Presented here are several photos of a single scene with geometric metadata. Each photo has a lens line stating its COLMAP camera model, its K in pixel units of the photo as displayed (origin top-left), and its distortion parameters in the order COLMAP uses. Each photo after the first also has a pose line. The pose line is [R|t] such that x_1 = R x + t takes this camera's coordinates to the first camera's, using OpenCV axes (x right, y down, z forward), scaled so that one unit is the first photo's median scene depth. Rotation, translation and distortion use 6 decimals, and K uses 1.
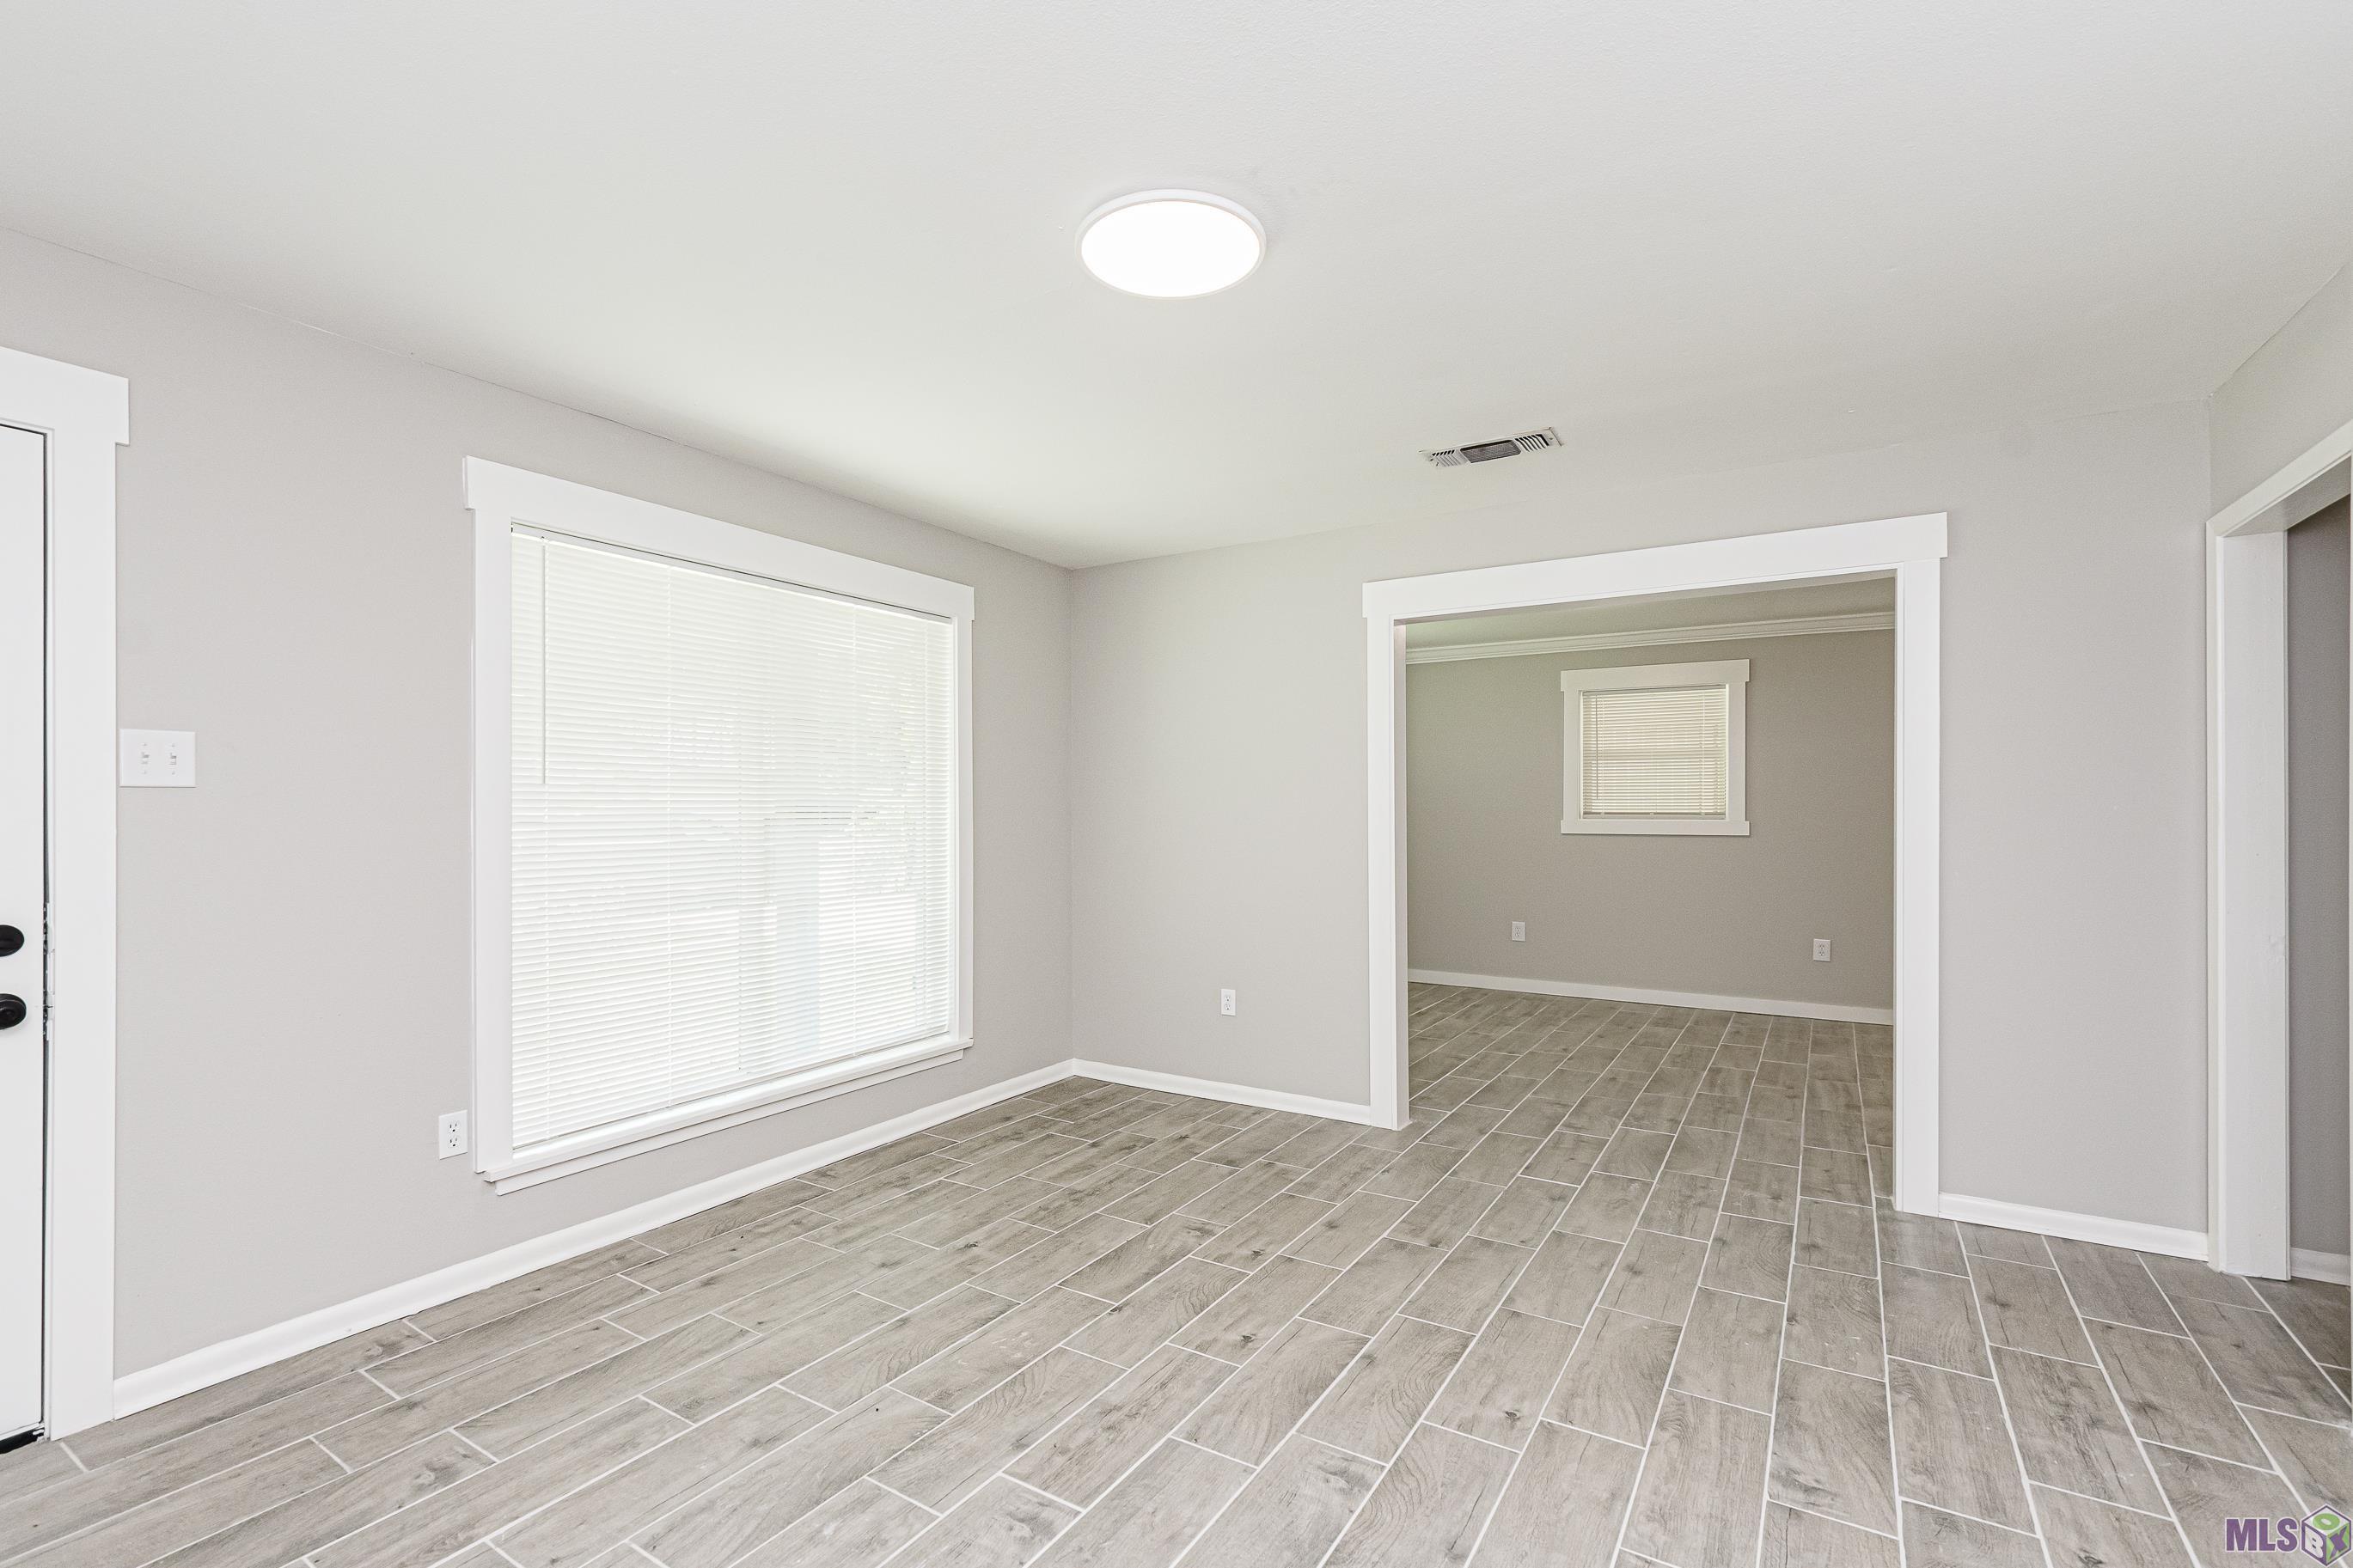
lens RADIAL K [[1112.4, 0, 1110.3], [0, 1112.4, 804.0], [0, 0, 1]] dist [0.003098, 0.000231]
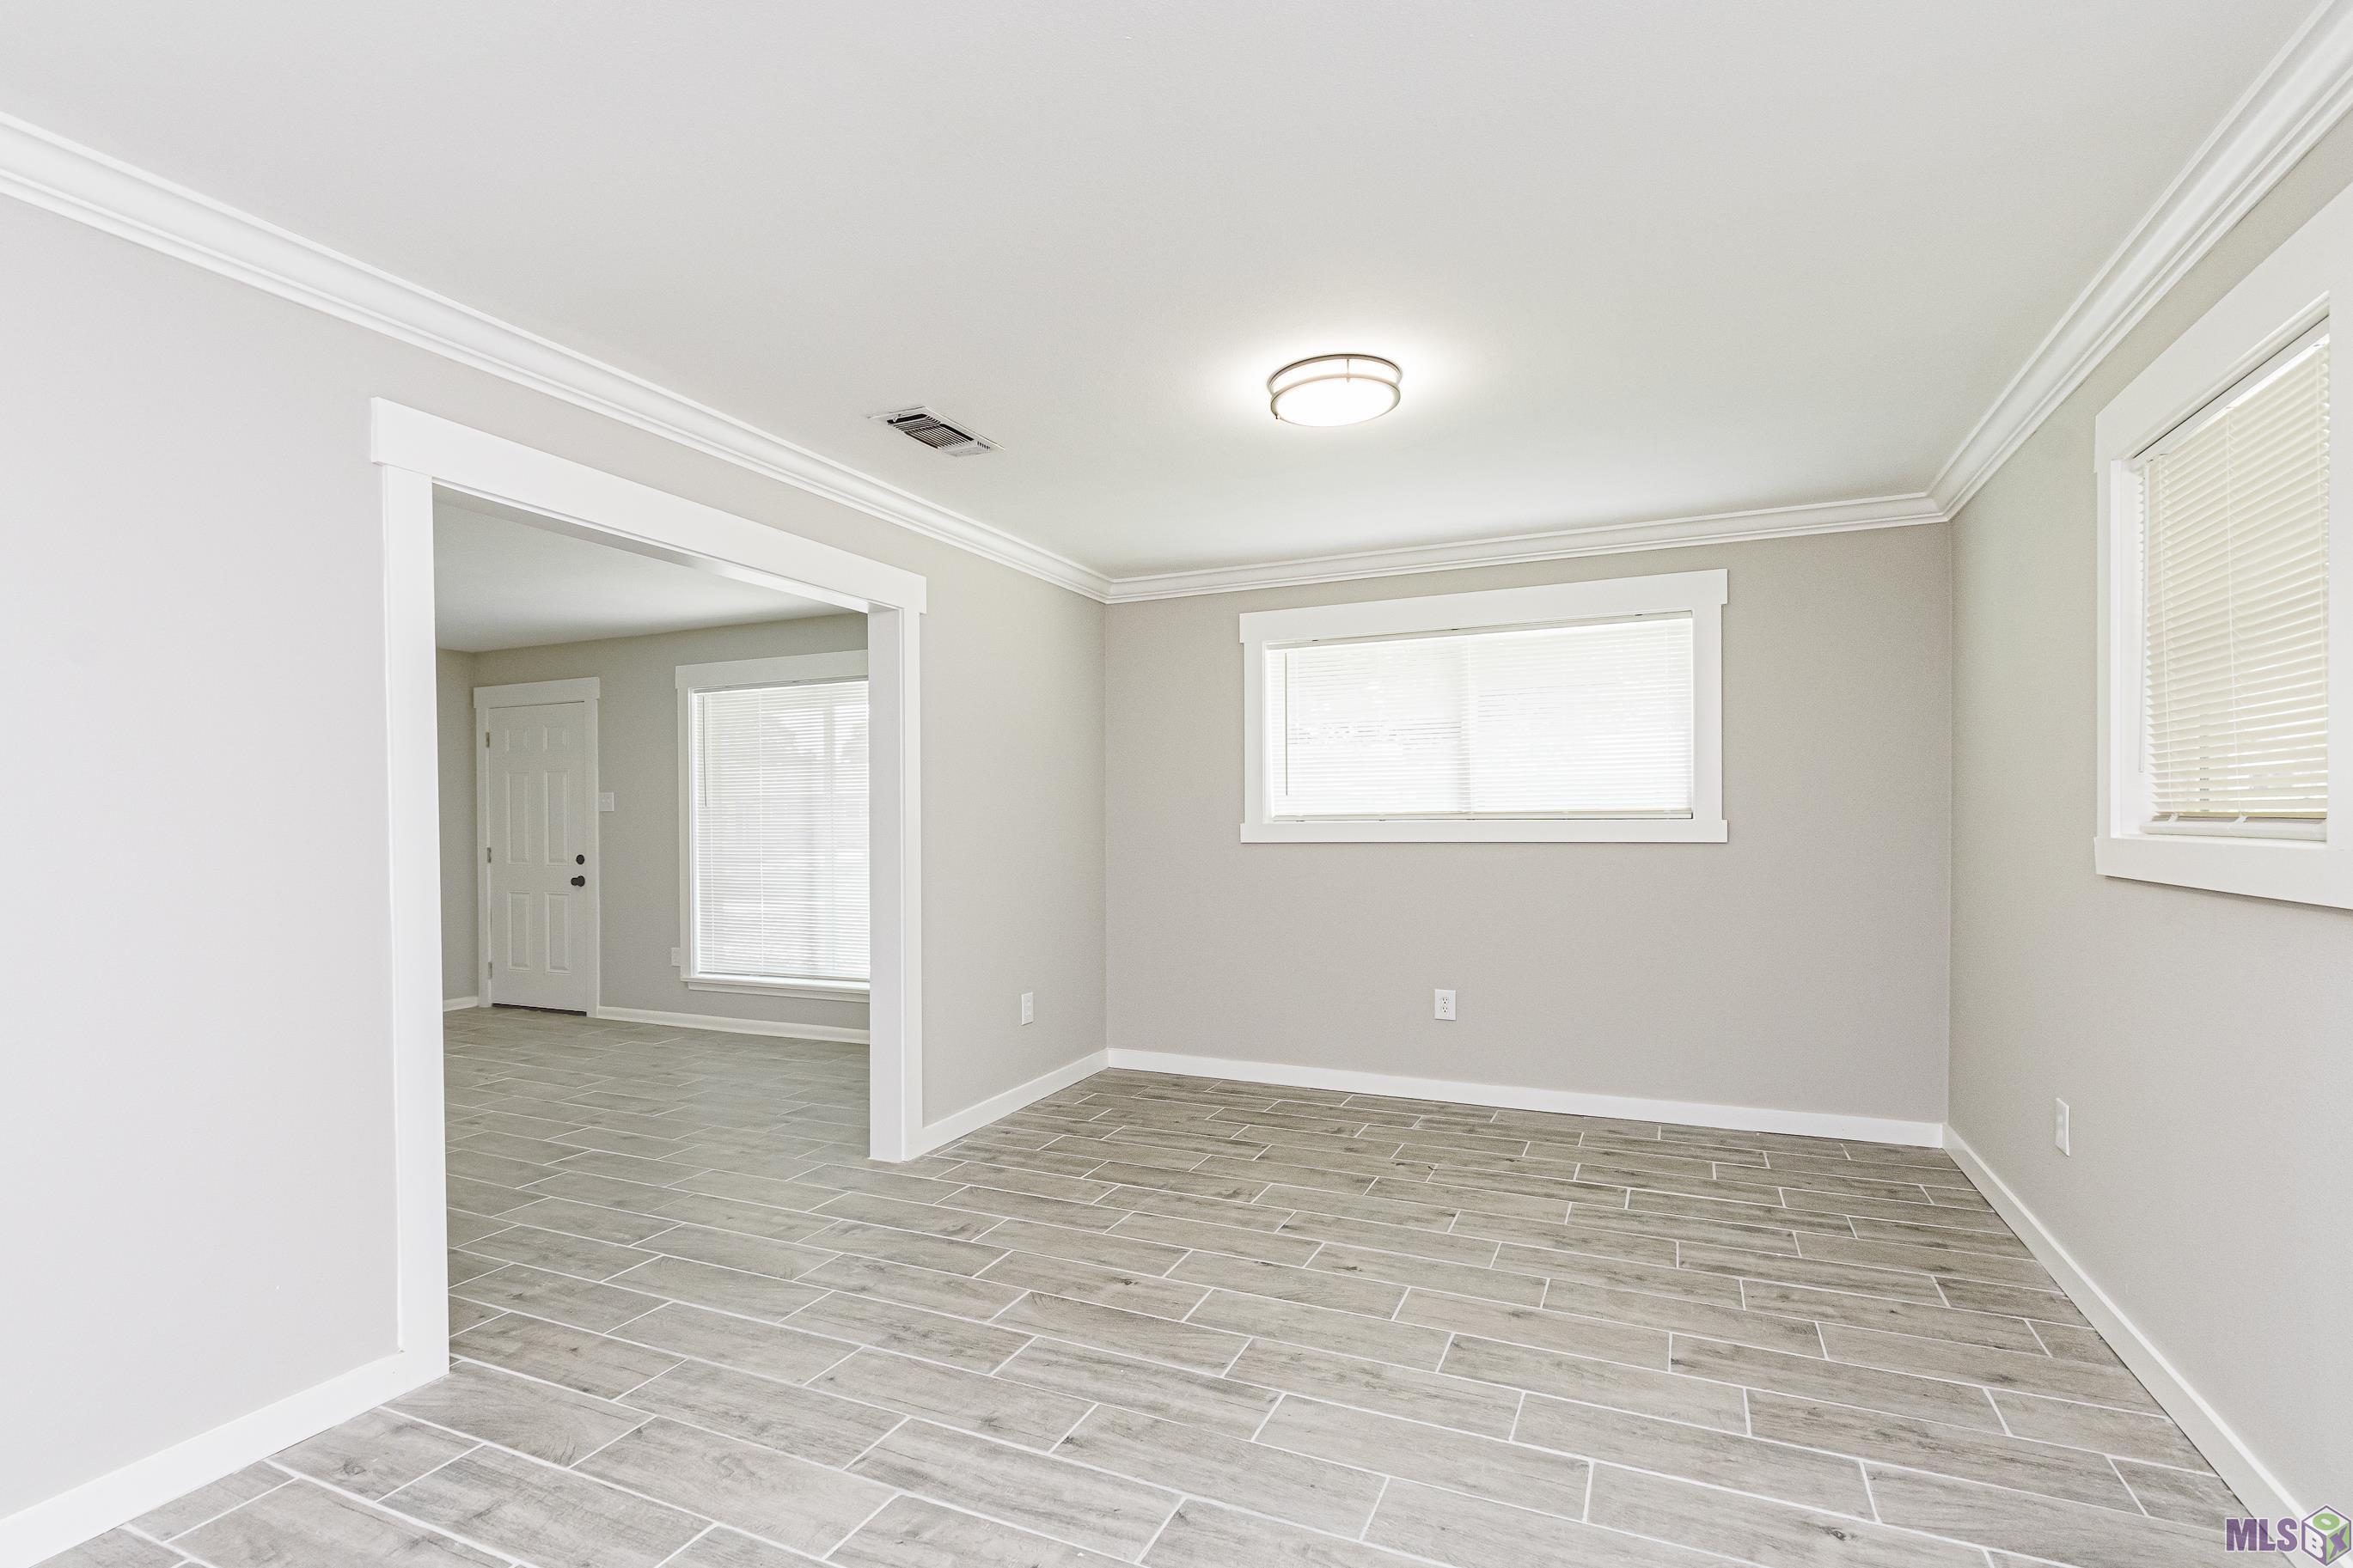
lens RADIAL K [[1064.0, 0, 1159.4], [0, 1064.0, 827.5], [0, 0, 1]] dist [0.007068, 0.000121]
pose [[0.144818, 0.004983, -0.989446, 1.247813], [0.009848, 0.999931, 0.006478, 0.013001], [0.989409, -0.010682, 0.144759, 1.181953]]
